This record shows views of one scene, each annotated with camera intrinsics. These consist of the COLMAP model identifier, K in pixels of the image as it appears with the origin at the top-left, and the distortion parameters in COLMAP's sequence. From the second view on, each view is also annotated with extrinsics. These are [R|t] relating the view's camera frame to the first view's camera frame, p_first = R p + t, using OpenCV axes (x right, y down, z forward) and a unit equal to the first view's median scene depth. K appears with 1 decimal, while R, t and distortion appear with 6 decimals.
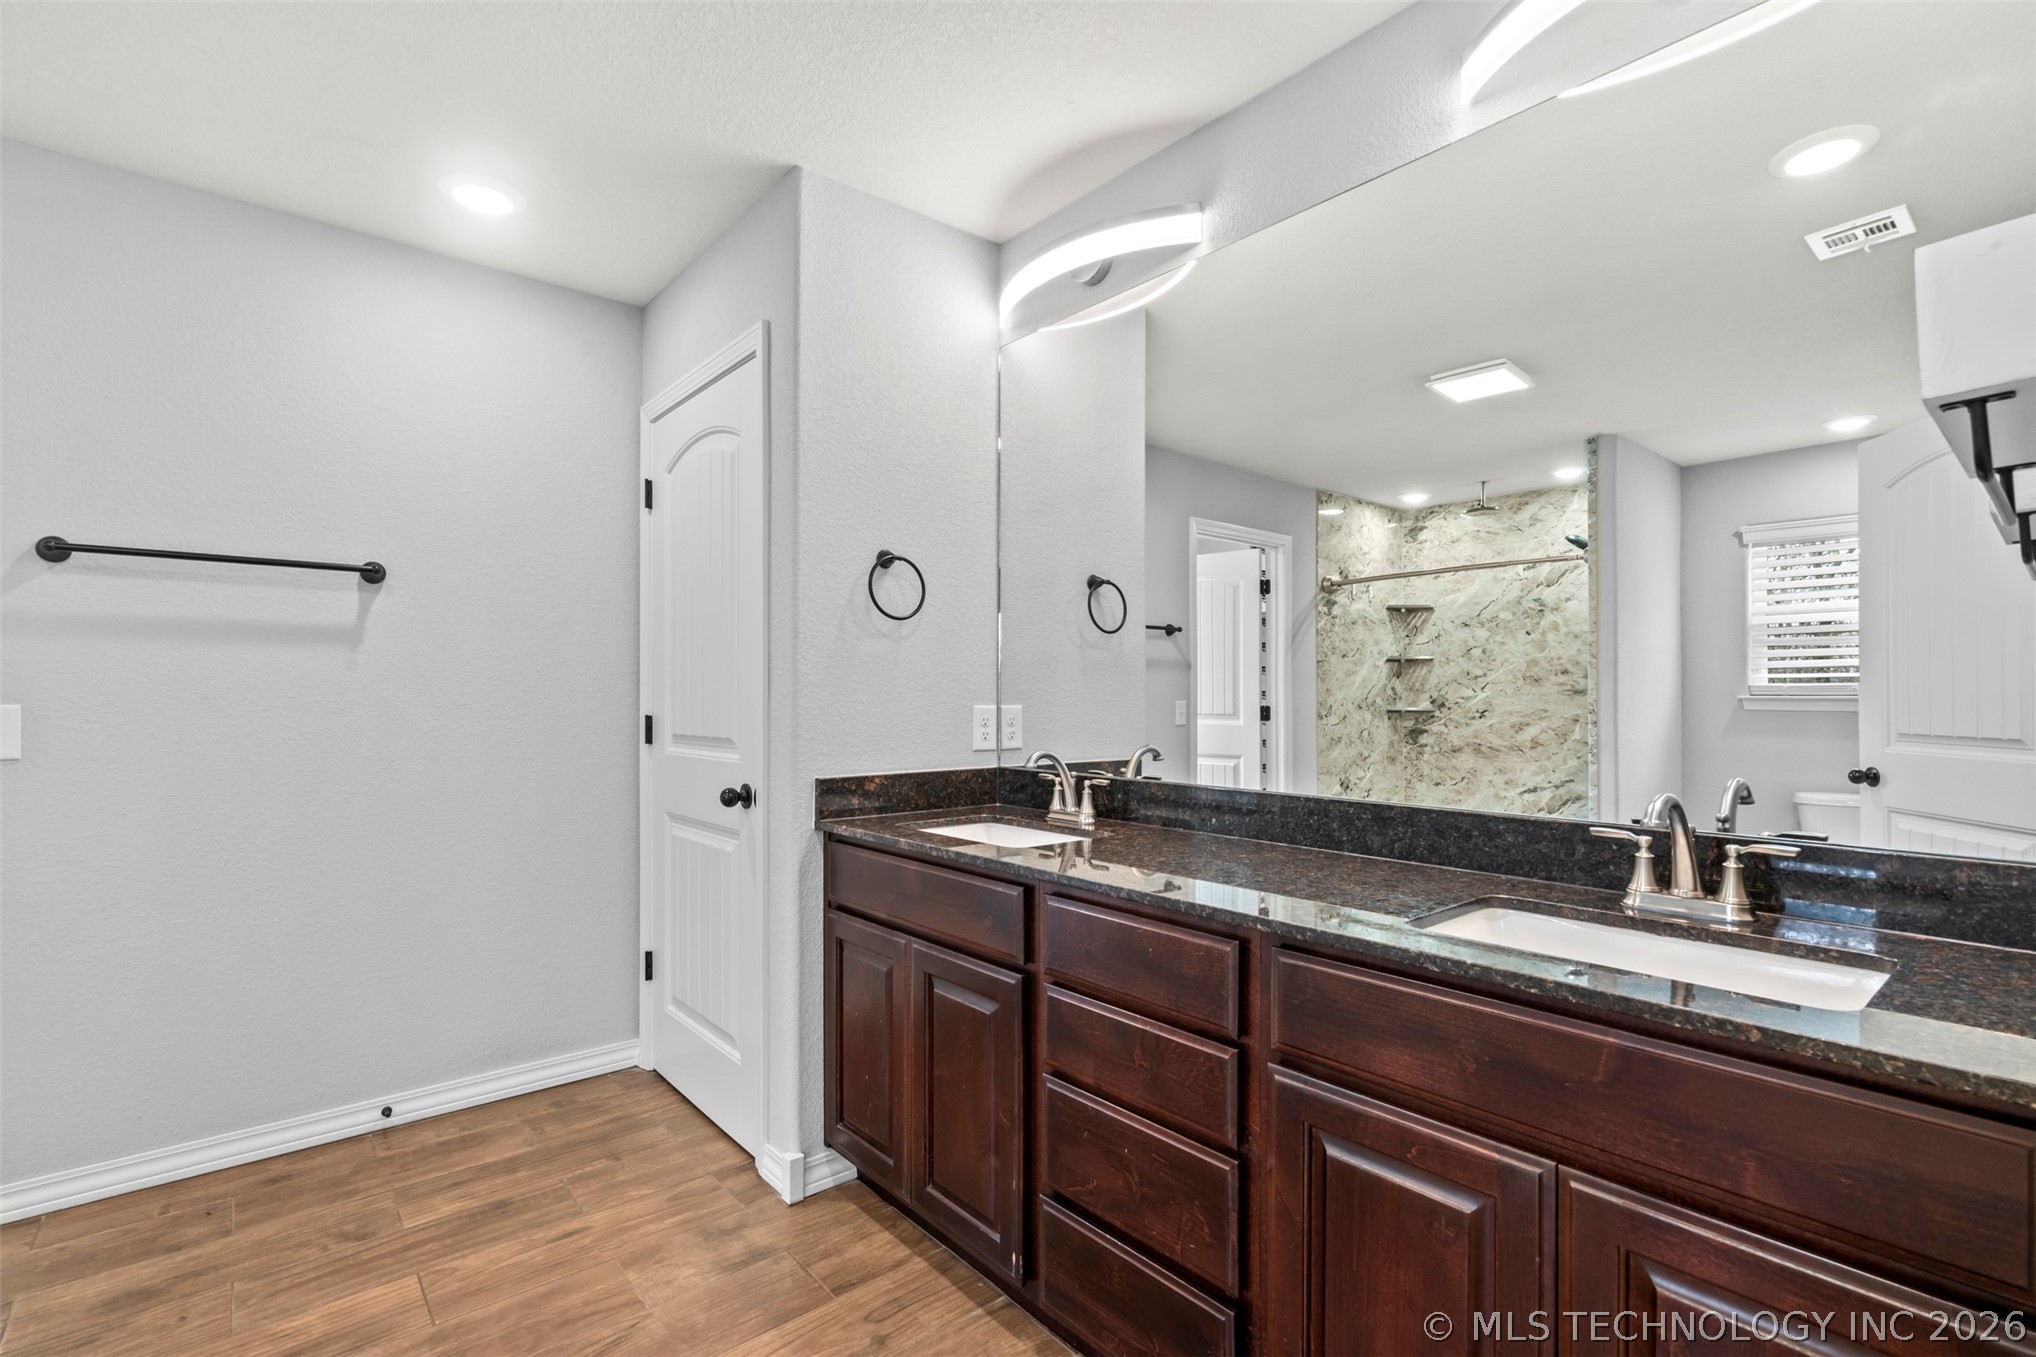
lens RADIAL K [[927.0, 0, 1019.4], [0, 927.0, 686.1], [0, 0, 1]] dist [-0.003097, 0.001805]
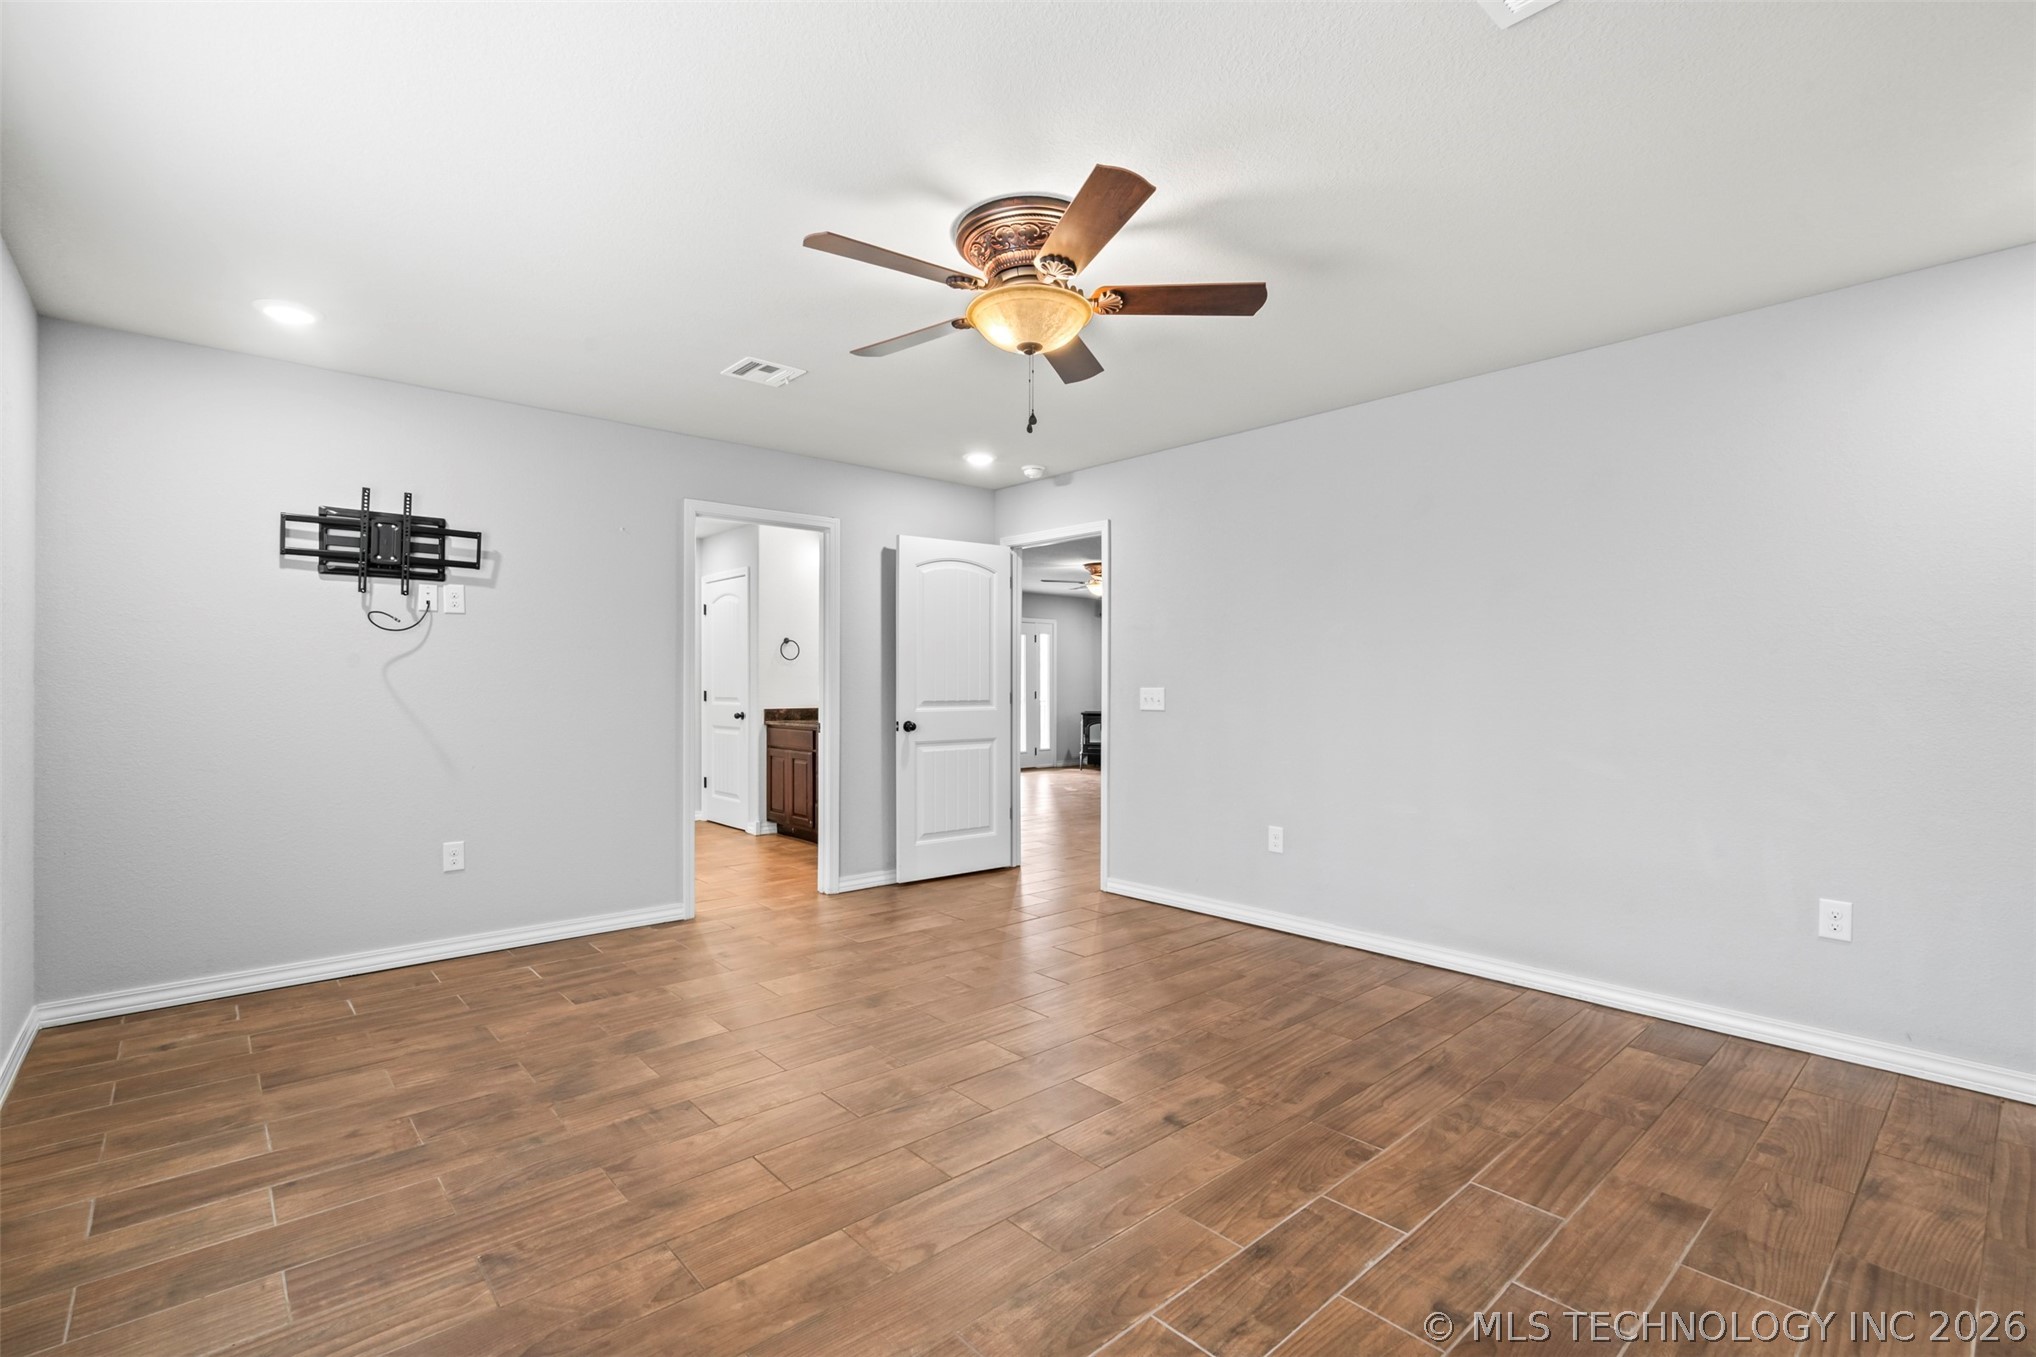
lens RADIAL K [[927.0, 0, 1016.8], [0, 927.0, 678.8], [0, 0, 1]] dist [-0.003097, 0.001805]
pose [[0.999723, 0.001180, 0.023489, 0.577541], [-0.001233, 0.999997, 0.002233, -0.014447], [-0.023486, -0.002261, 0.999722, -2.223460]]
